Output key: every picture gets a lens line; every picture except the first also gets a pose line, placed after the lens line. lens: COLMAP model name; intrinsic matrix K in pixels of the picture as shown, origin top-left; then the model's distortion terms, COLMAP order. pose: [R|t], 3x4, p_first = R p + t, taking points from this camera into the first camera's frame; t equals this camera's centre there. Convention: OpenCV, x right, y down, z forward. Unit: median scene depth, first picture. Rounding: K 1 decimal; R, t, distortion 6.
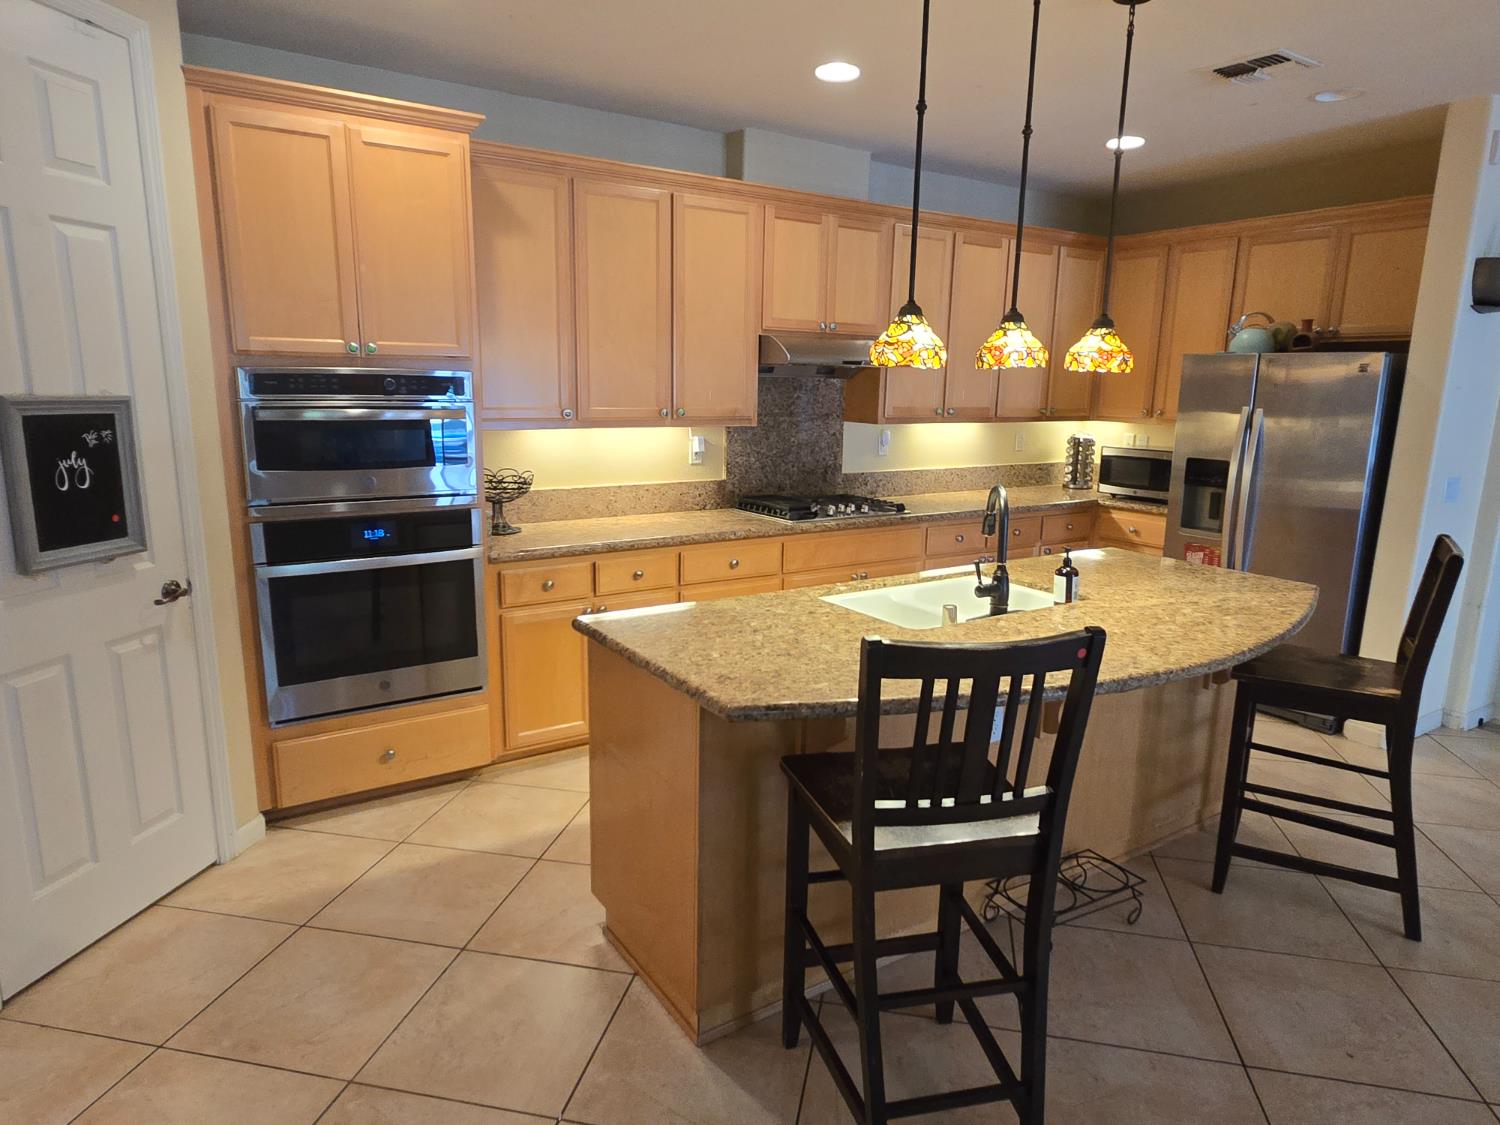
lens RADIAL K [[929.5, 0, 751.9], [0, 929.5, 562.4], [0, 0, 1]] dist [-0.002839, 0.002014]
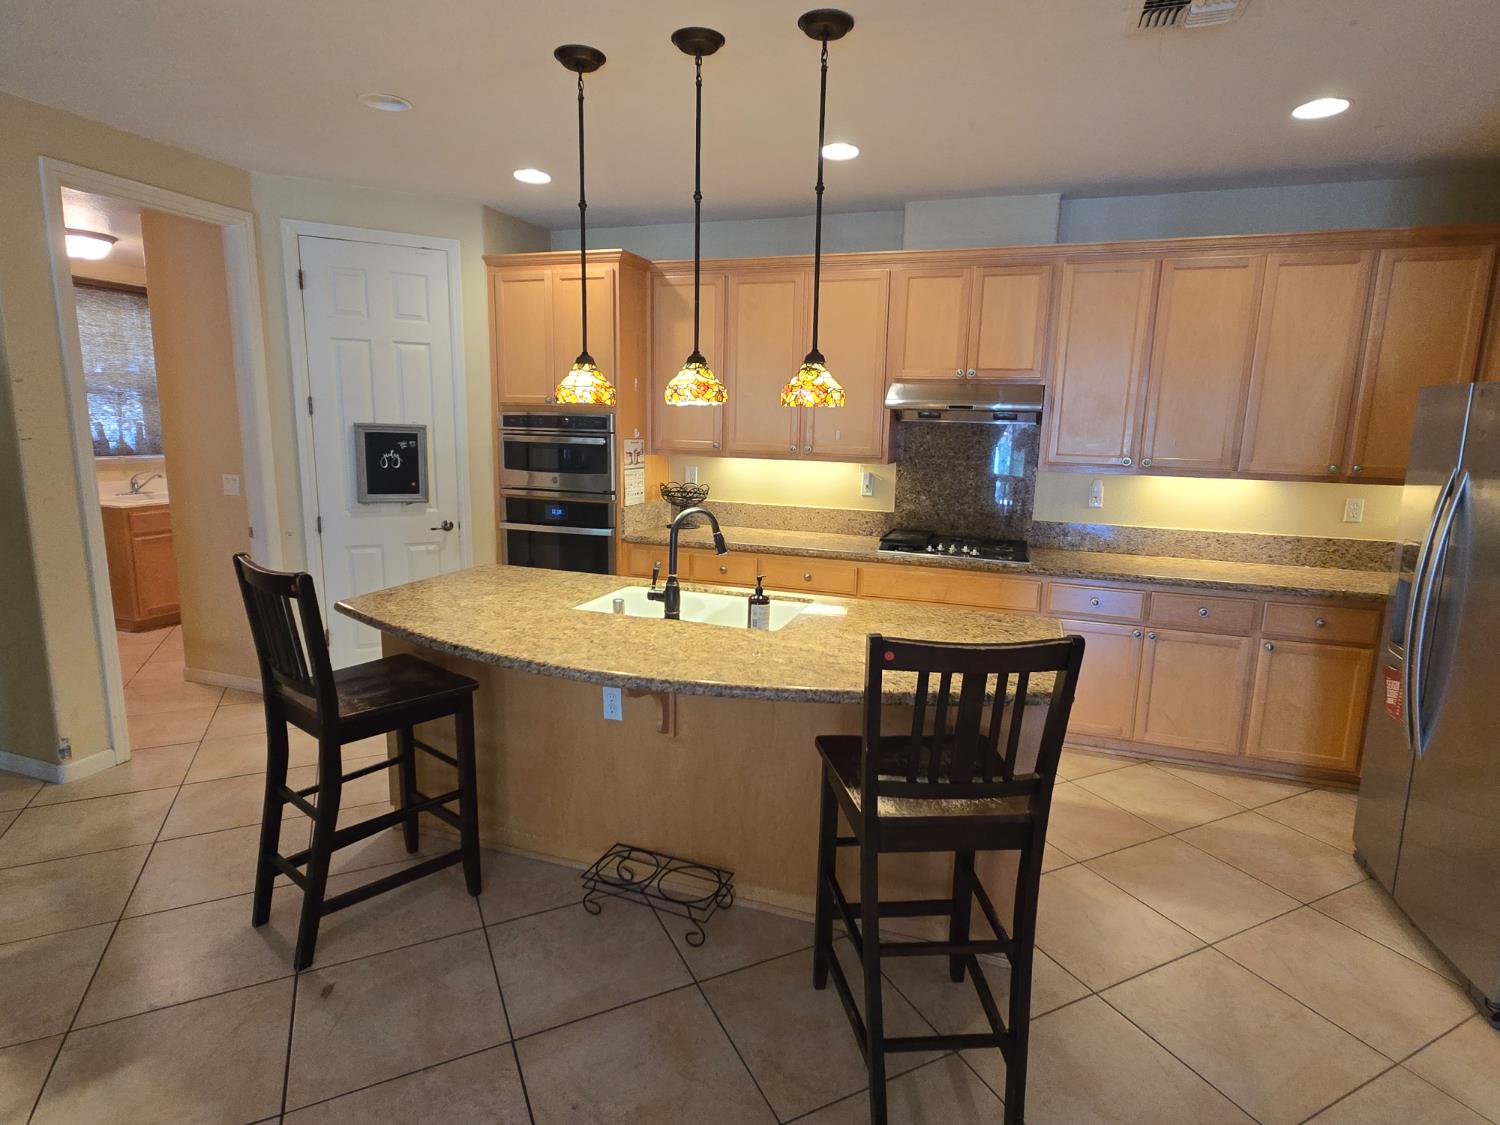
lens RADIAL K [[801.6, 0, 753.7], [0, 801.6, 548.7], [0, 0, 1]] dist [0.004367, 0.000791]
pose [[0.607385, 0.123763, -0.784708, 0.989154], [-0.167554, 0.985527, 0.025745, -0.065344], [0.776537, 0.115844, 0.619331, 0.420363]]
